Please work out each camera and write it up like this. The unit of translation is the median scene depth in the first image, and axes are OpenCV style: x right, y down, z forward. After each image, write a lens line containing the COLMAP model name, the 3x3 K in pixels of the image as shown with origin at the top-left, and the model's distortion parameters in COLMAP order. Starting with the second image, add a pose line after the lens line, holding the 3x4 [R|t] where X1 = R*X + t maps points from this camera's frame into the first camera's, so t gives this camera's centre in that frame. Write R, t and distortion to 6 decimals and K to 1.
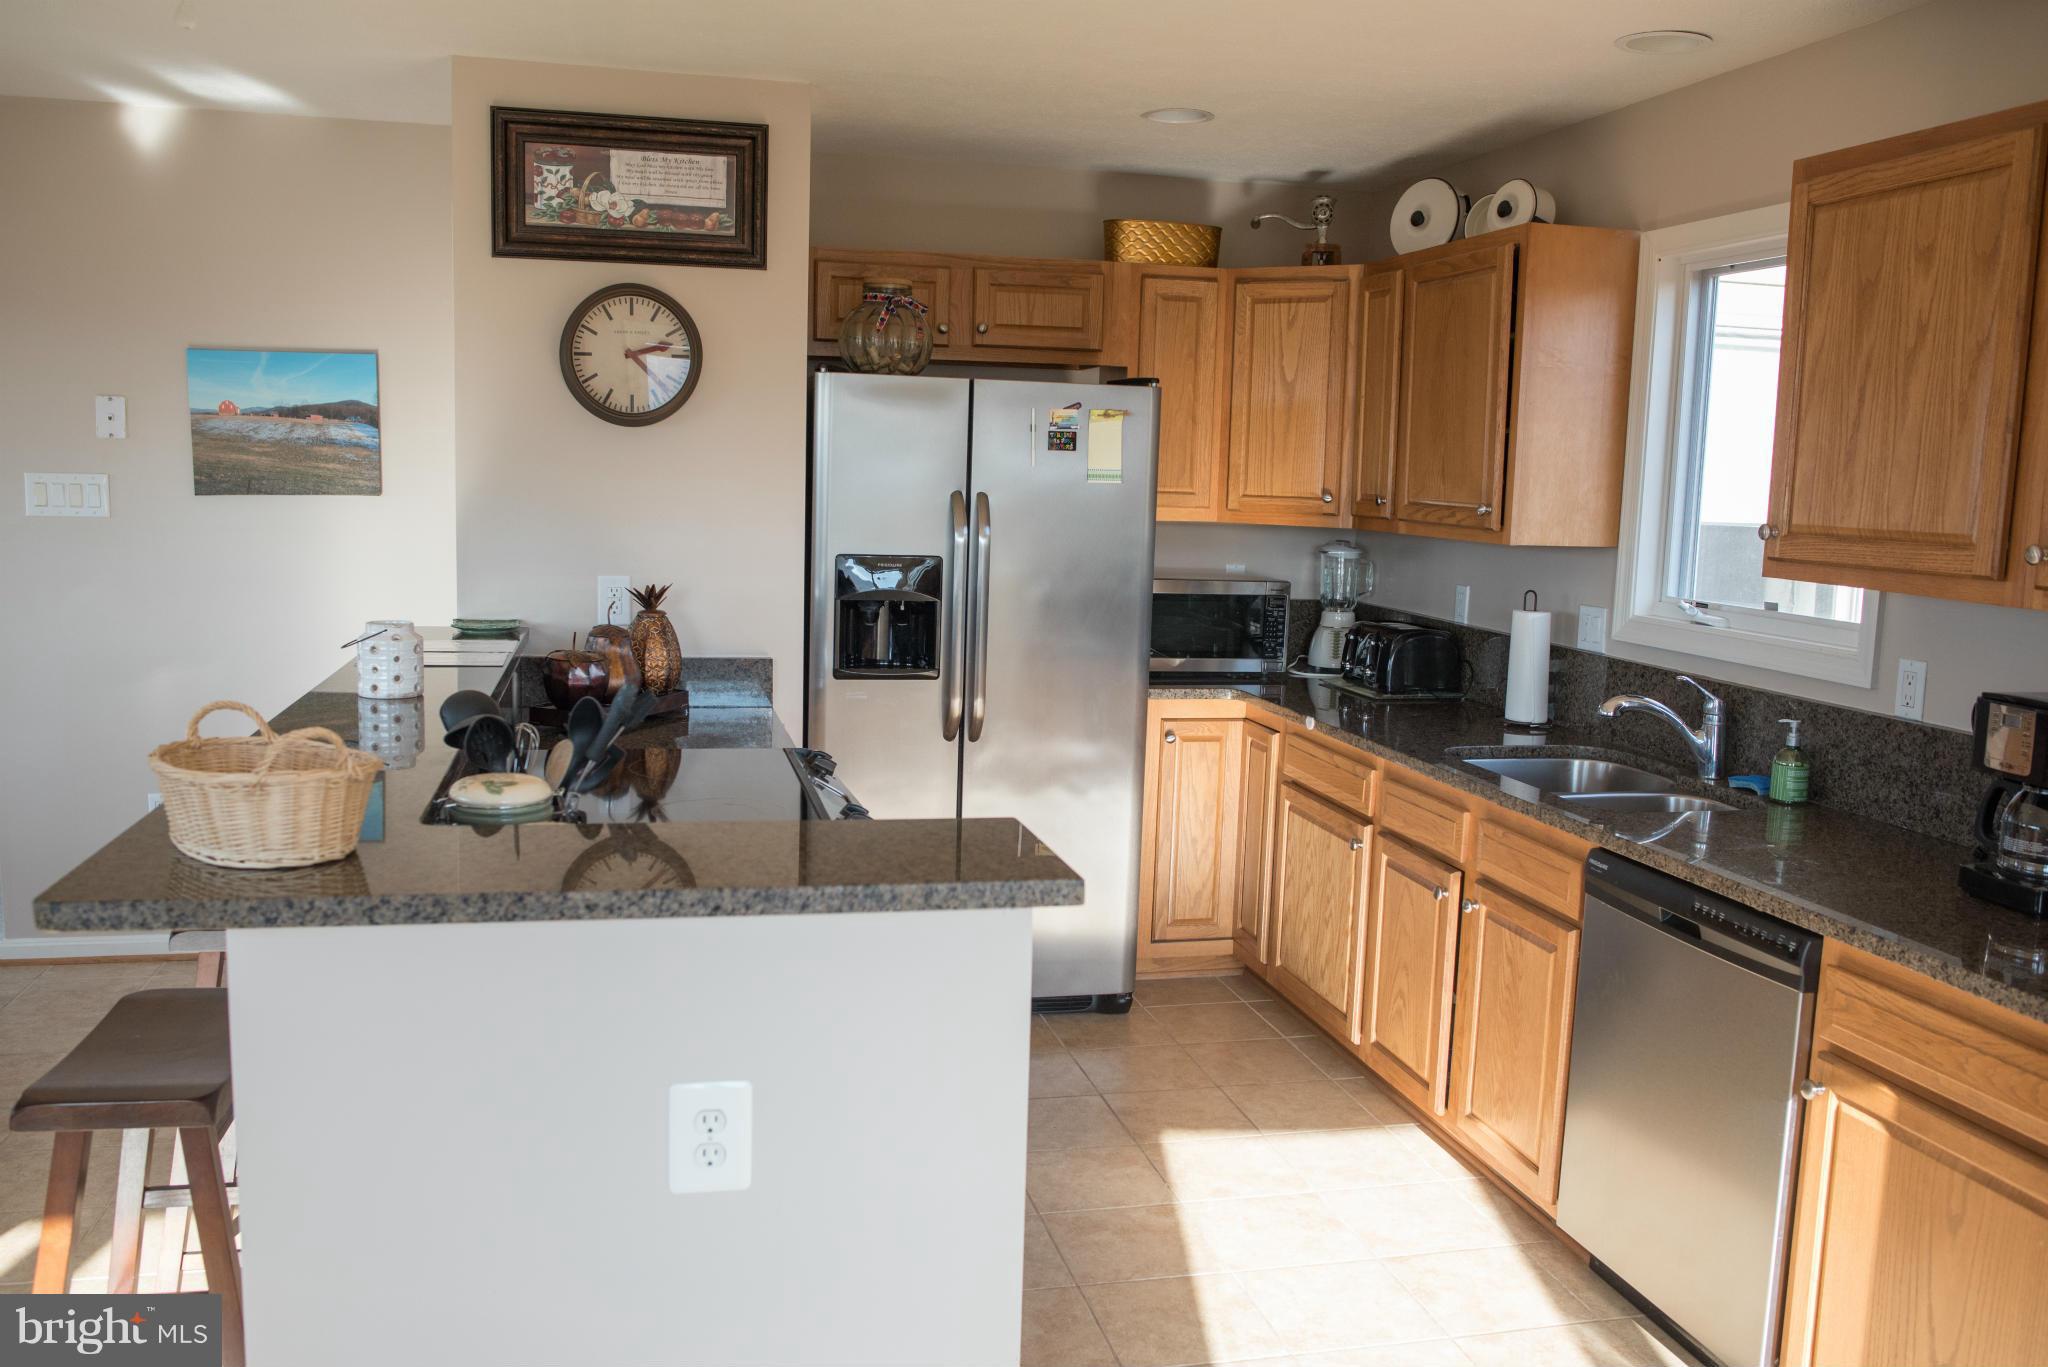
lens RADIAL K [[1651.1, 0, 1024.0], [0, 1651.1, 683.5], [0, 0, 1]] dist [-0.078697, 0.070068]
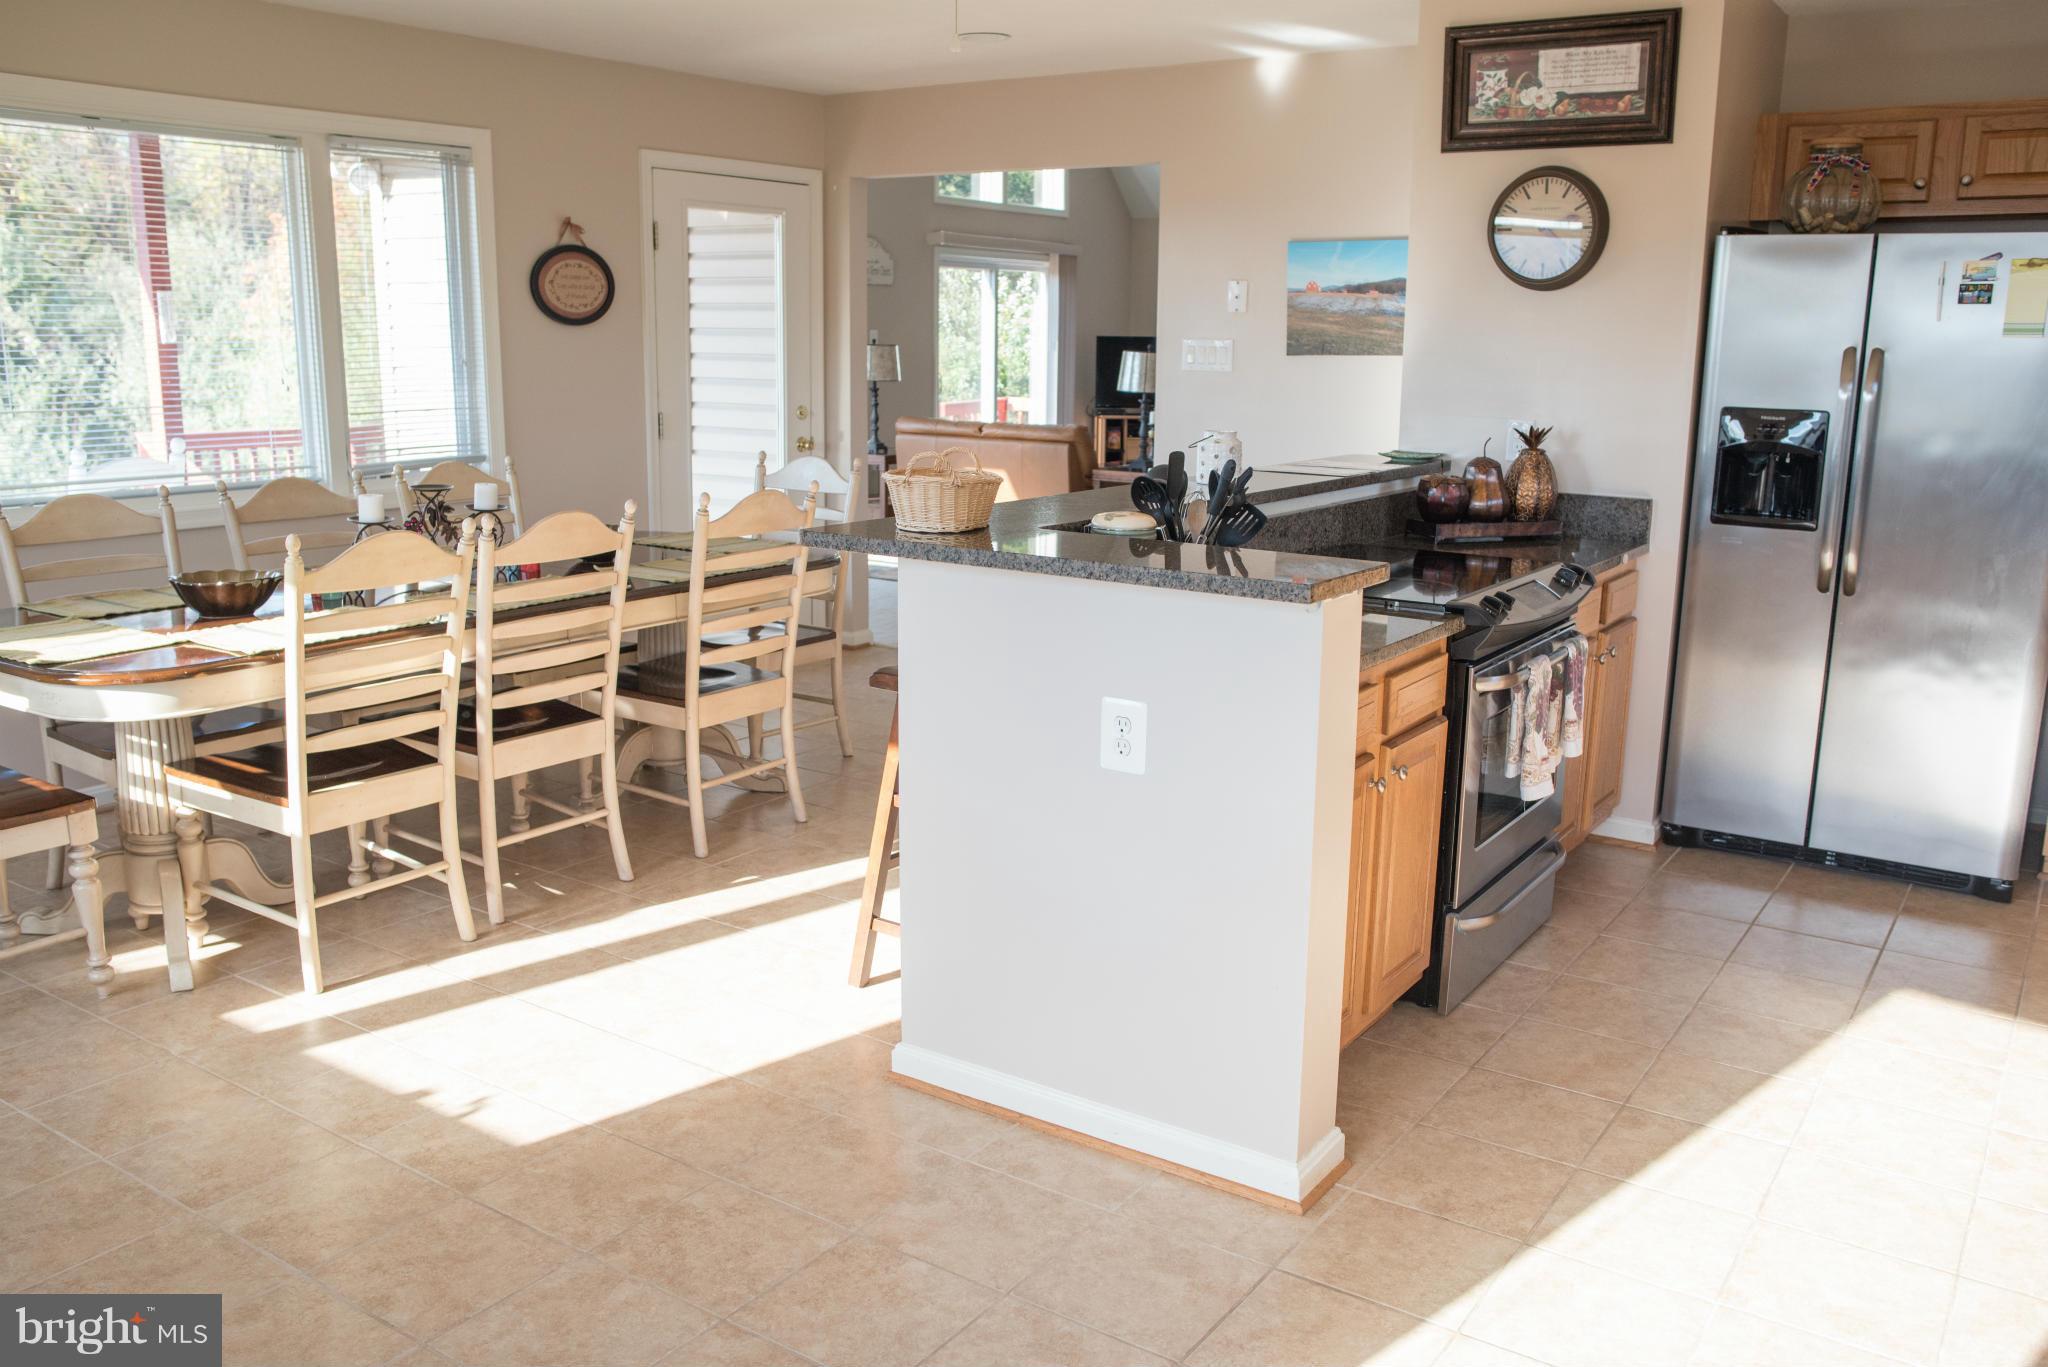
lens RADIAL K [[1651.1, 0, 1024.0], [0, 1651.1, 683.5], [0, 0, 1]] dist [-0.078697, 0.070068]
pose [[0.674768, 0.134254, -0.725716, 0.391879], [-0.088638, 0.990940, 0.100904, 0.035246], [0.732688, -0.003761, 0.680555, -0.059507]]
